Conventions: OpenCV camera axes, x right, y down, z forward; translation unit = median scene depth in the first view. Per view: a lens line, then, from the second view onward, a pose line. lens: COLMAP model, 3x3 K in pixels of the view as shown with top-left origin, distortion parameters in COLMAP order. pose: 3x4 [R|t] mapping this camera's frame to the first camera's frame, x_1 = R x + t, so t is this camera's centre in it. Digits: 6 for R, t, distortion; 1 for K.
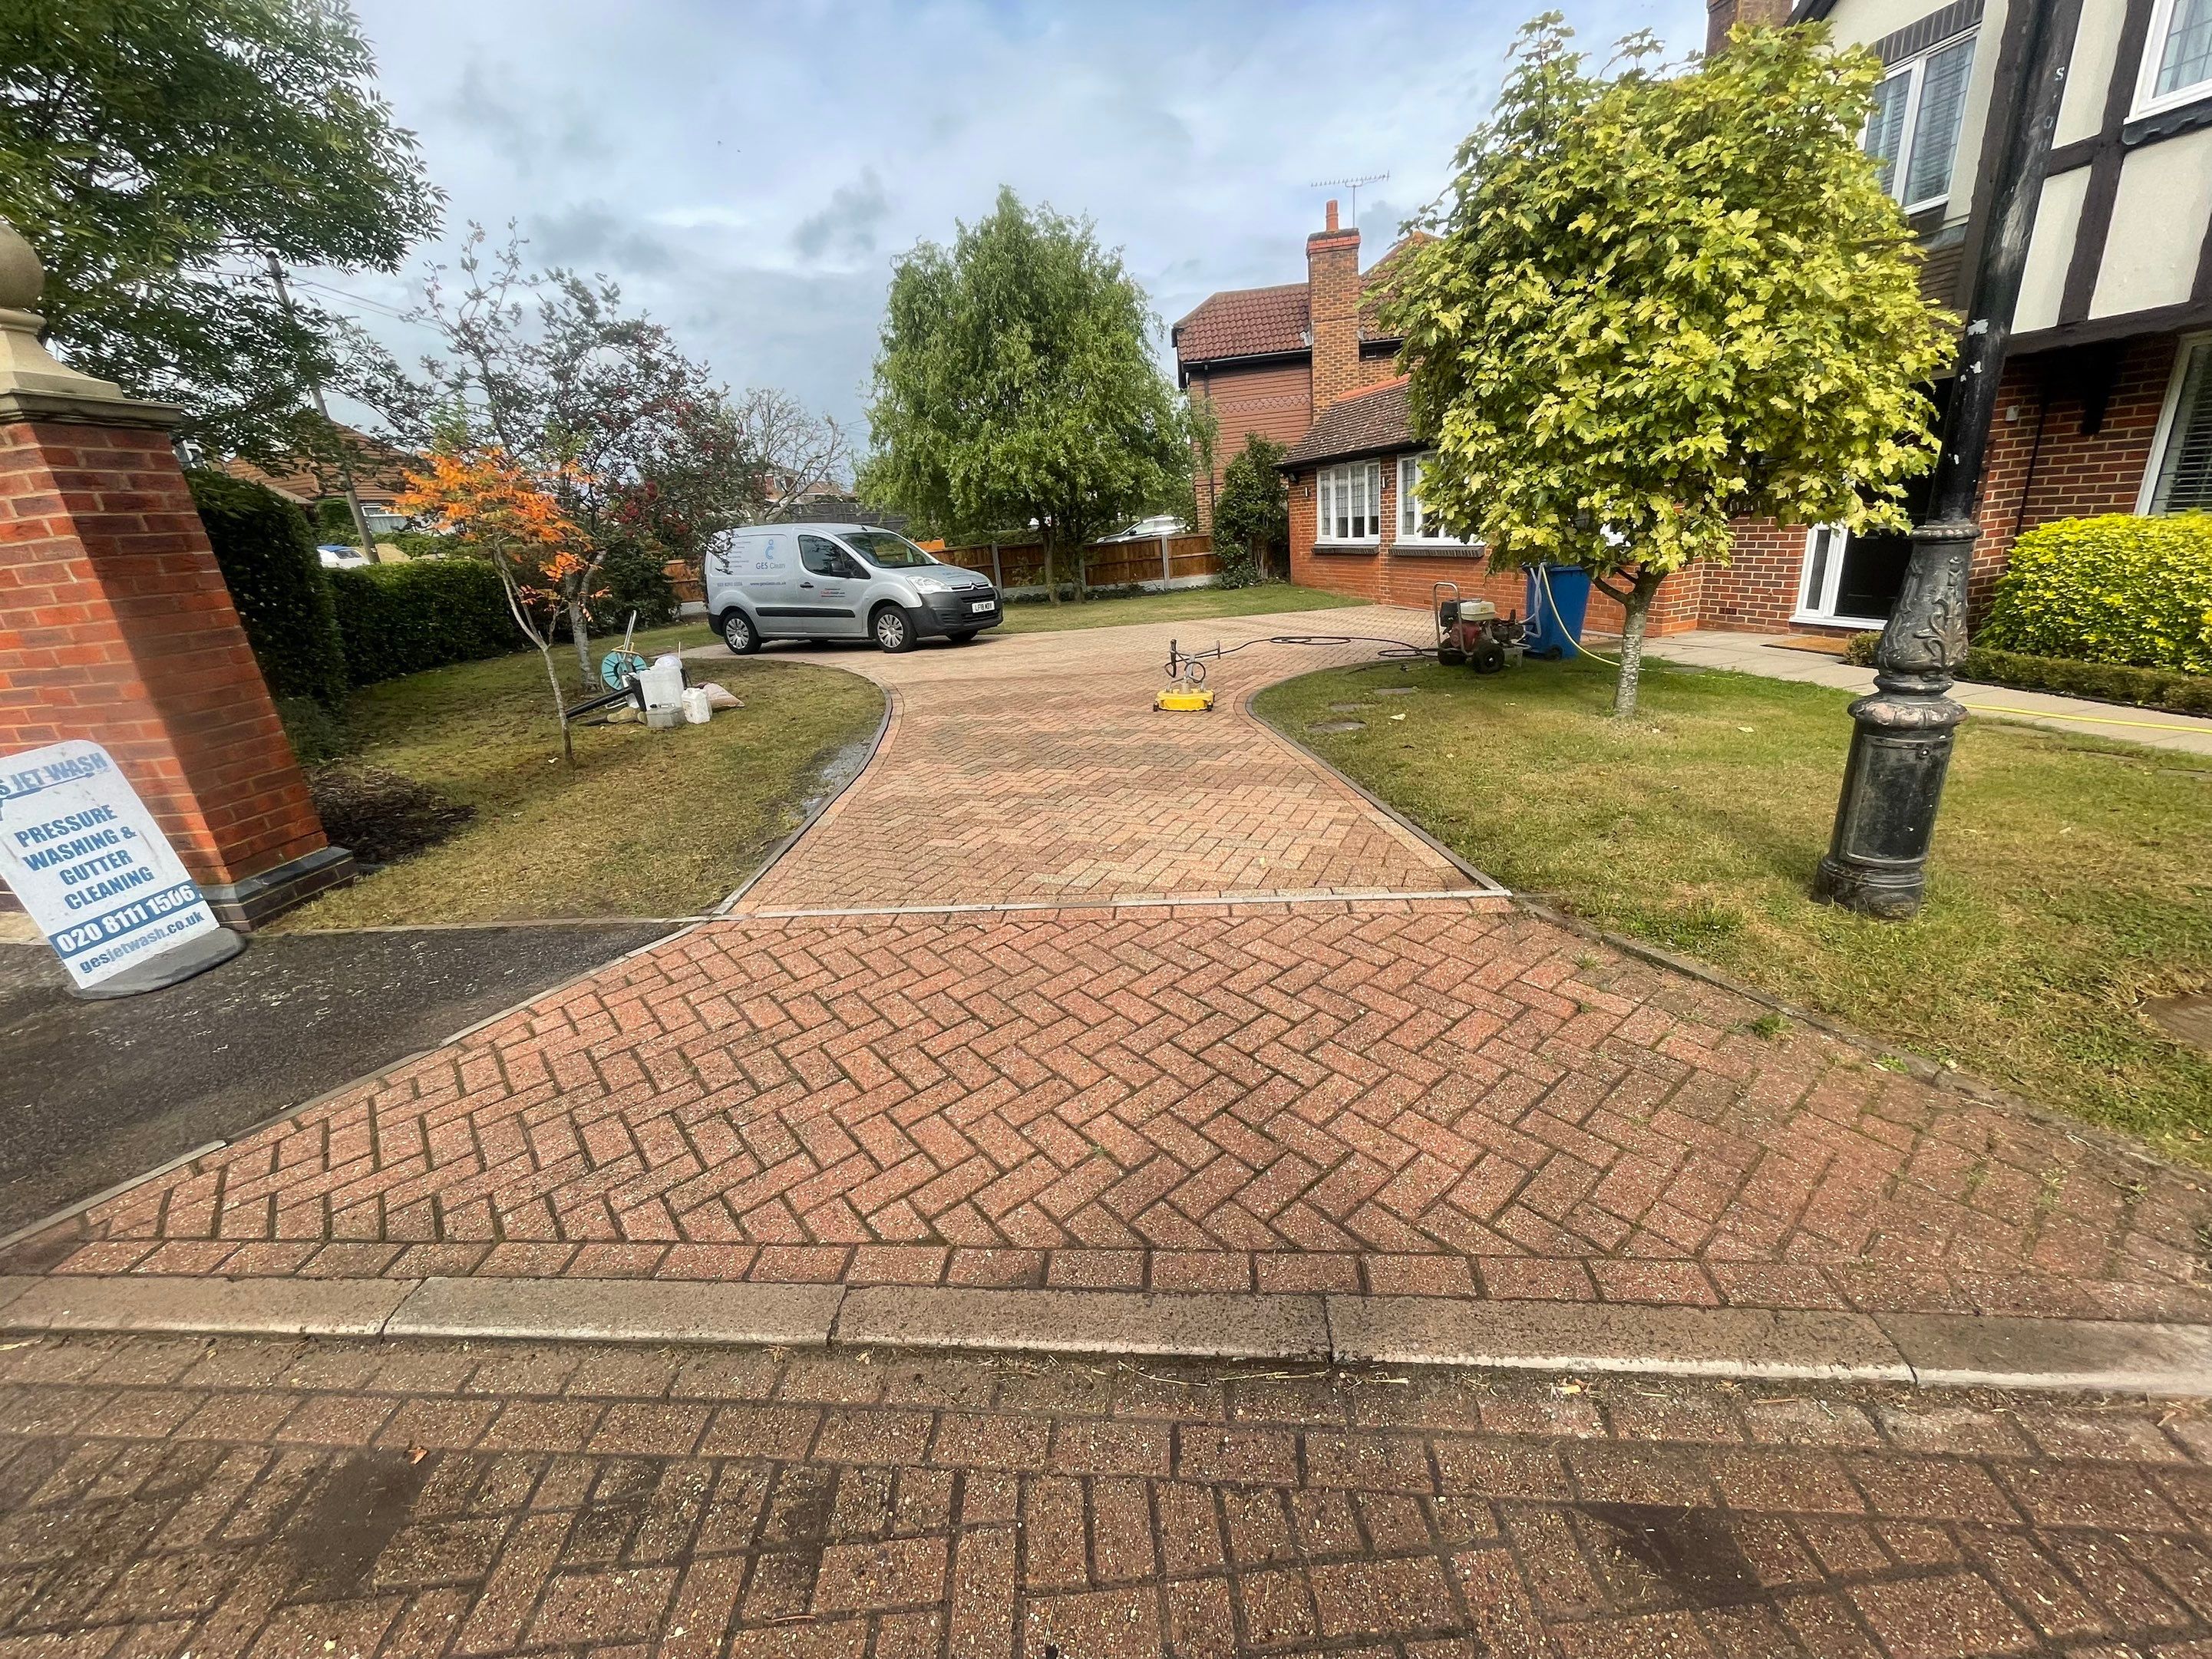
lens RADIAL K [[909.2, 0, 1097.4], [0, 909.2, 825.5], [0, 0, 1]] dist [-0.000248, -0.000120]
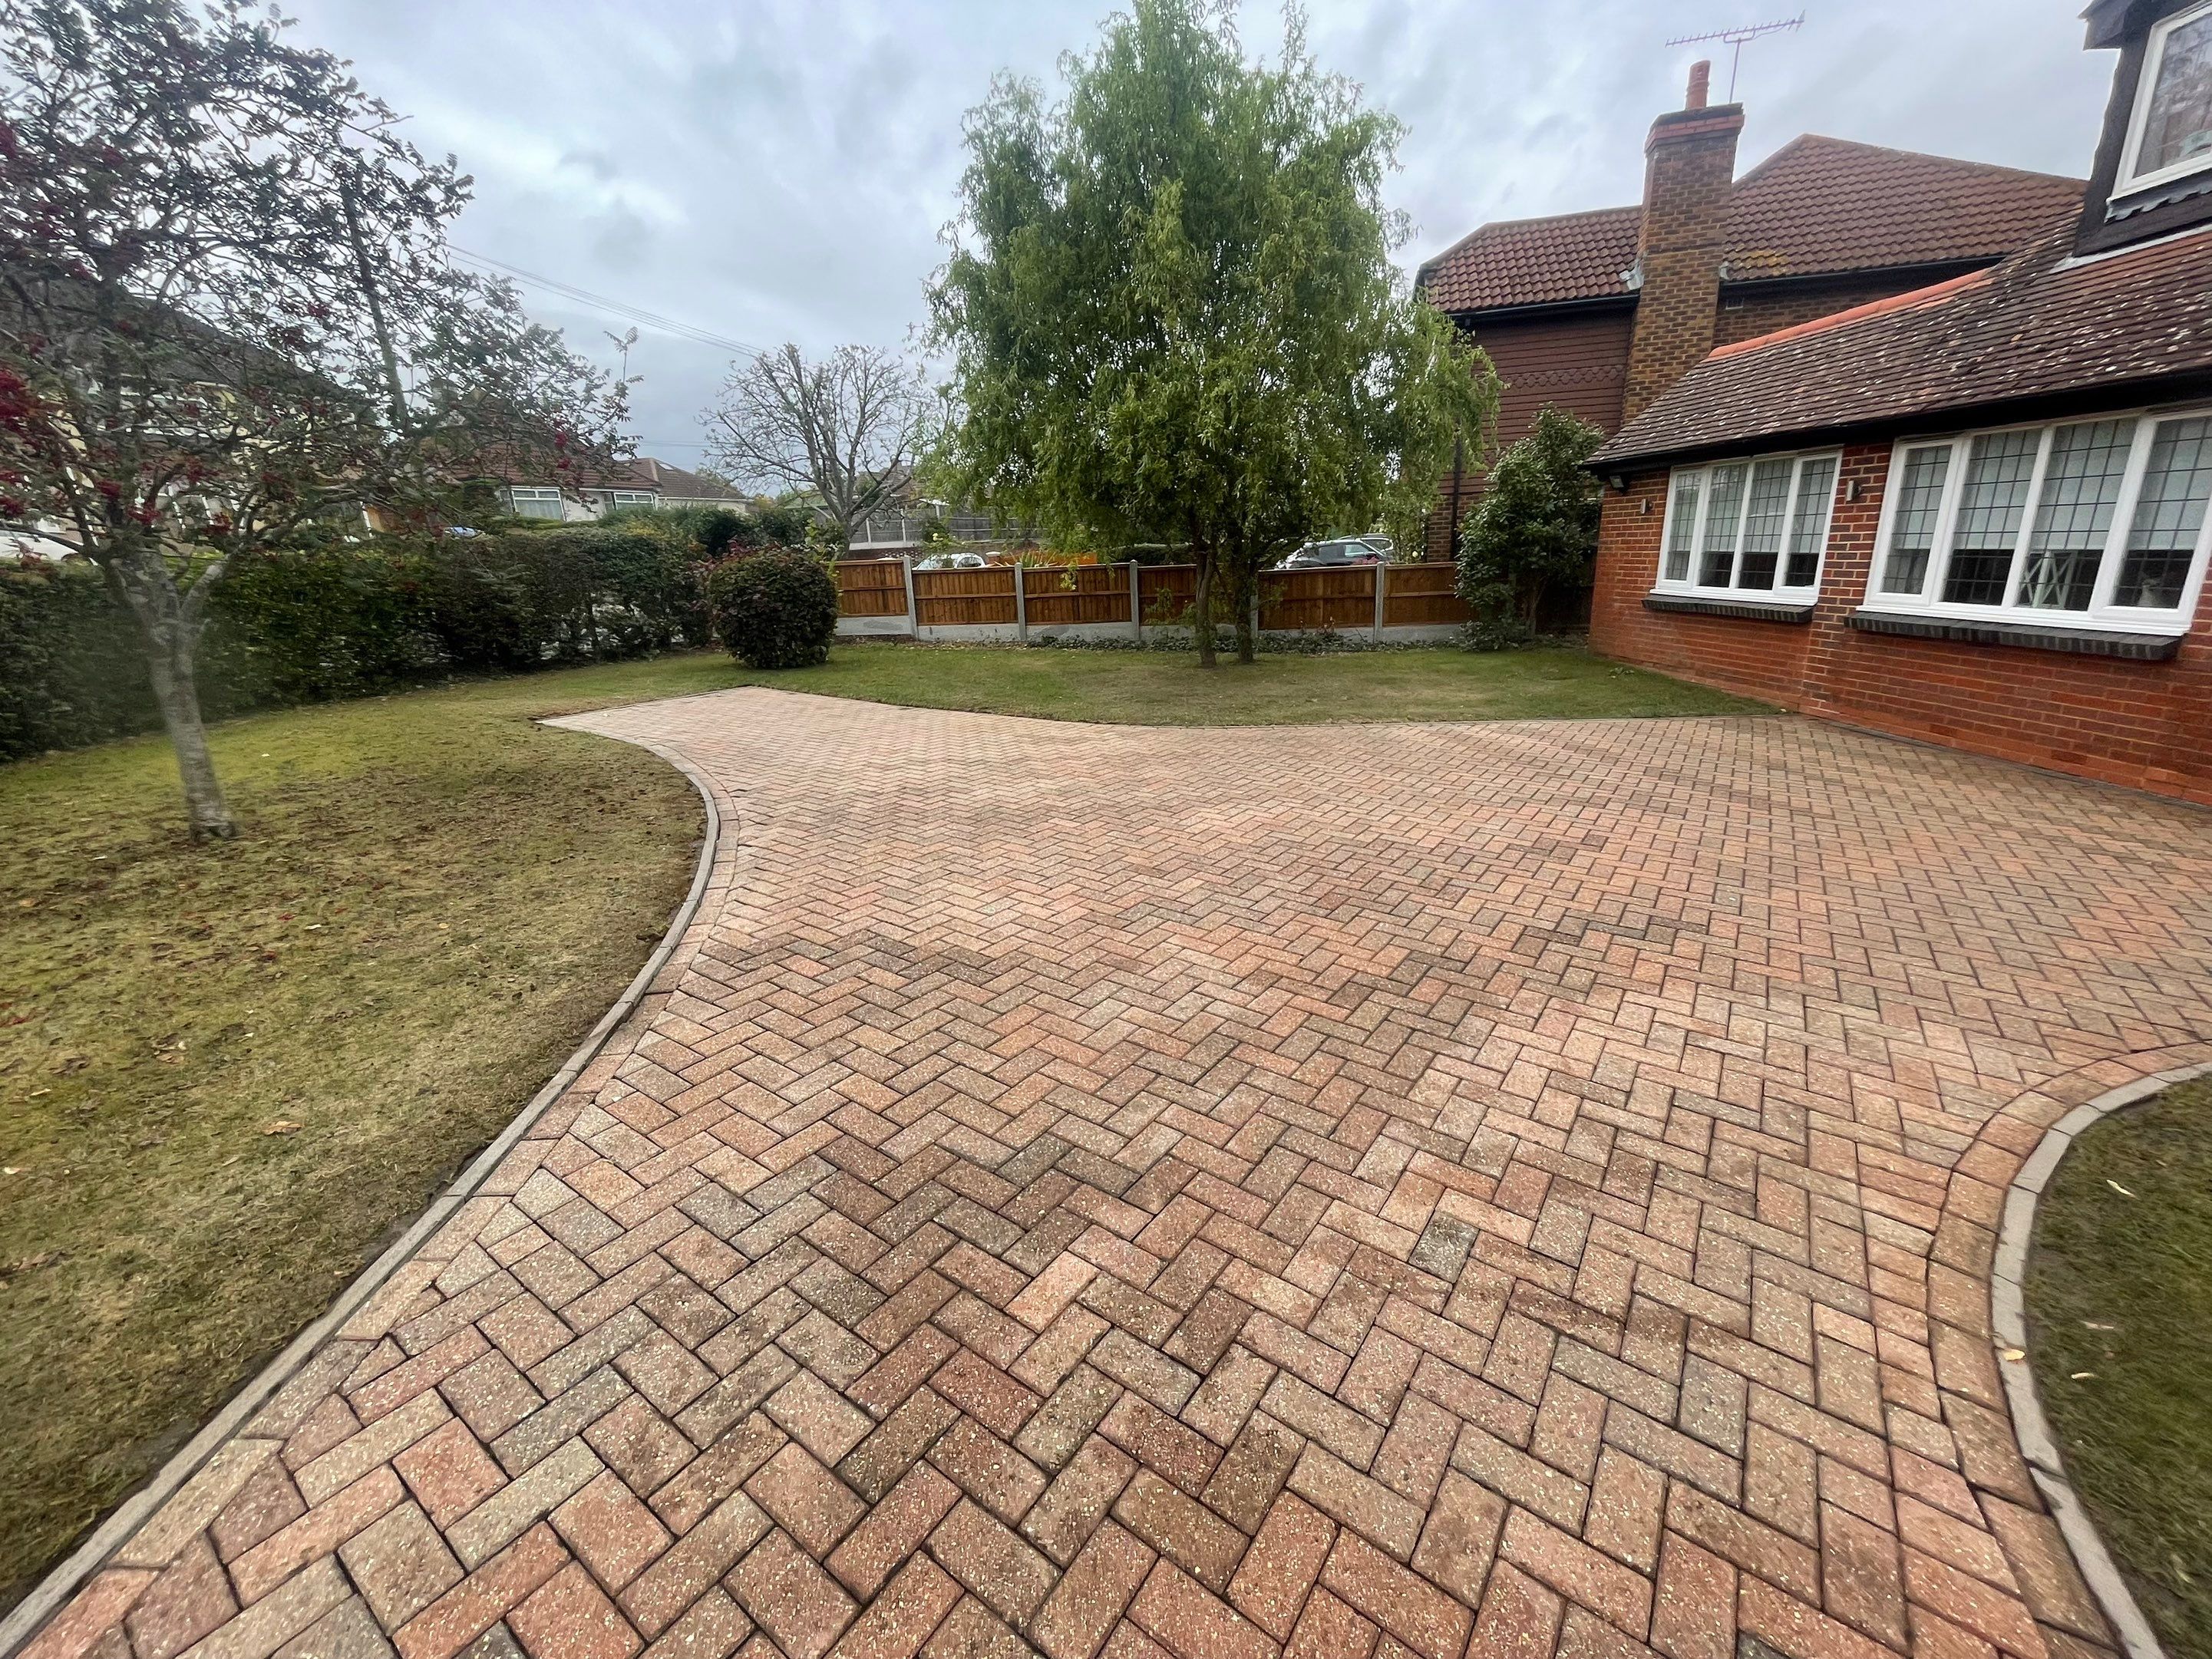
lens RADIAL K [[901.4, 0, 1106.3], [0, 901.4, 820.9], [0, 0, 1]] dist [-0.001266, -0.000350]
pose [[0.982686, 0.094691, -0.159252, -0.003956], [-0.097171, 0.995237, -0.007843, -0.123491], [0.157751, 0.023181, 0.987207, 0.367490]]
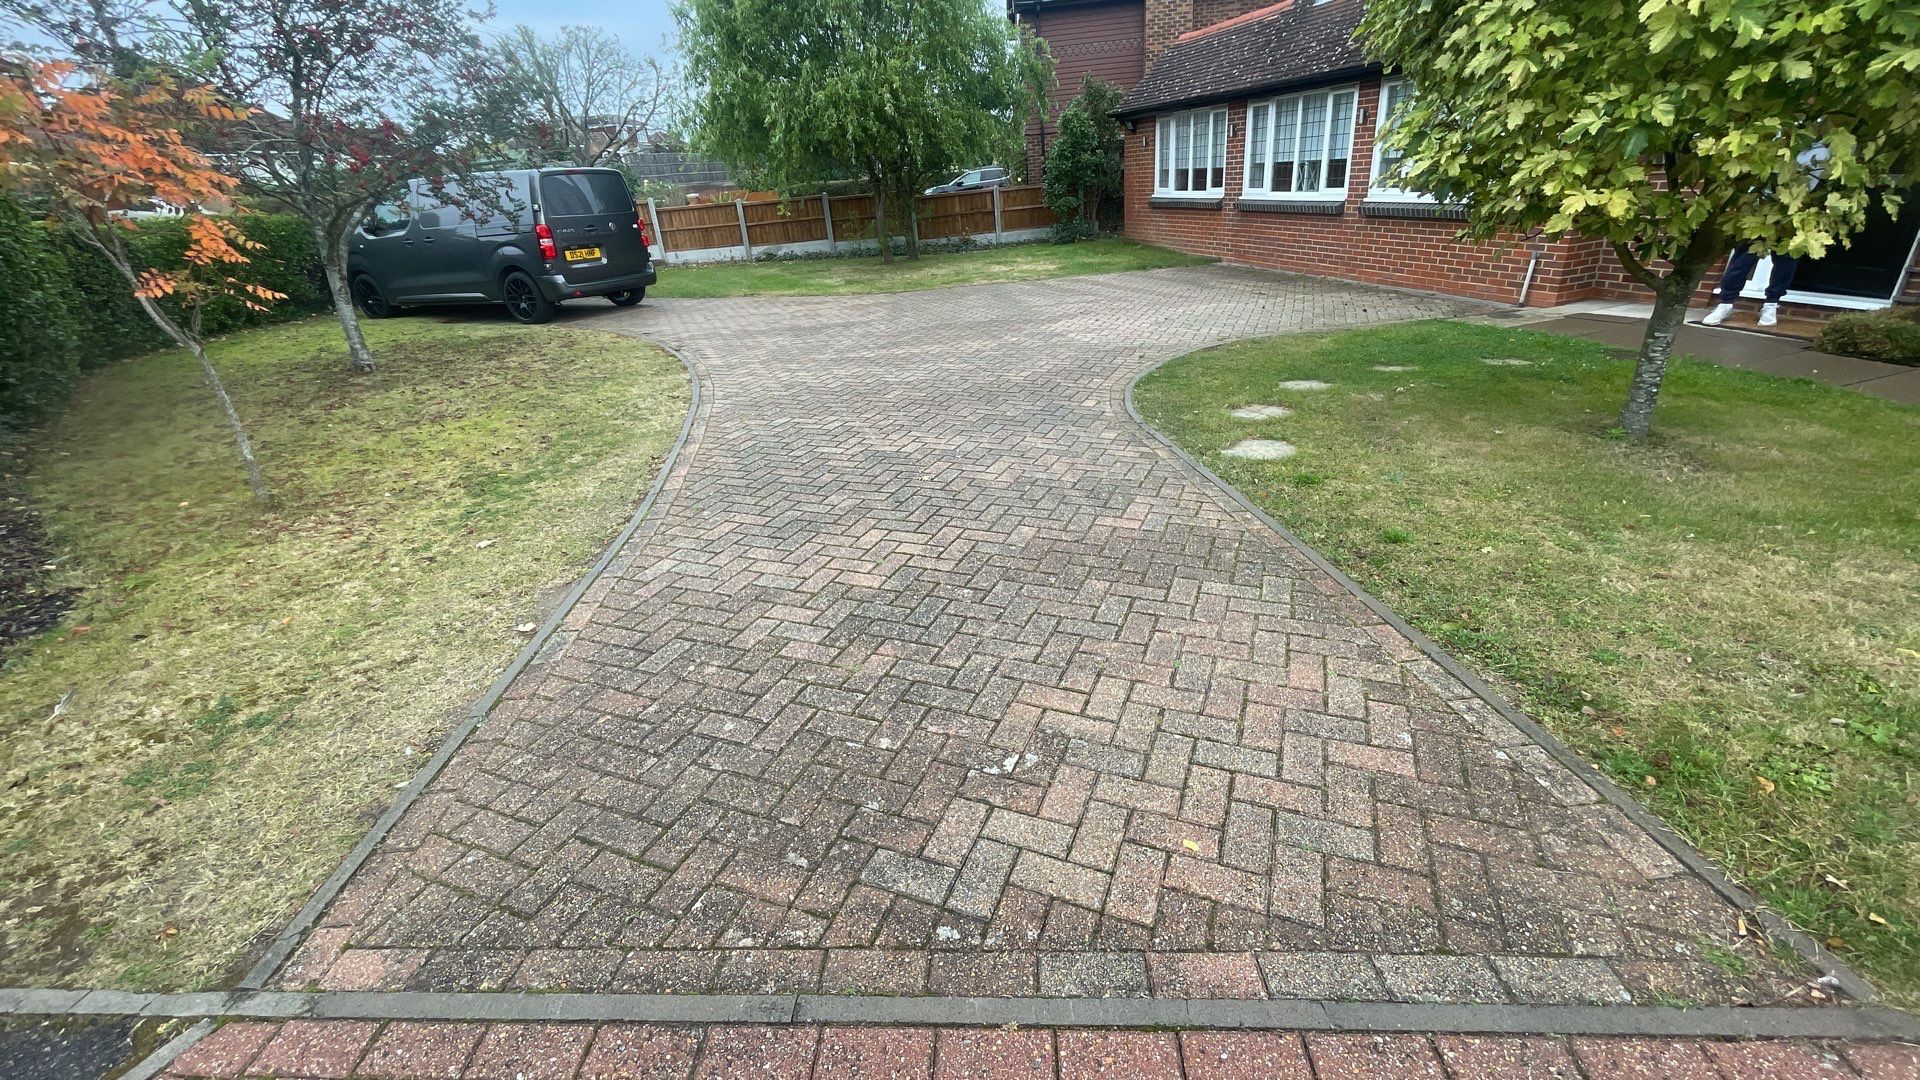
lens RADIAL K [[783.1, 0, 960.0], [0, 783.1, 540.0], [0, 0, 1]] dist [0.000050, 0.000507]
pose [[0.999052, -0.015613, 0.040637, -0.008372], [0.010795, 0.993169, 0.116186, -0.042731], [-0.042173, -0.115638, 0.992396, 0.126293]]
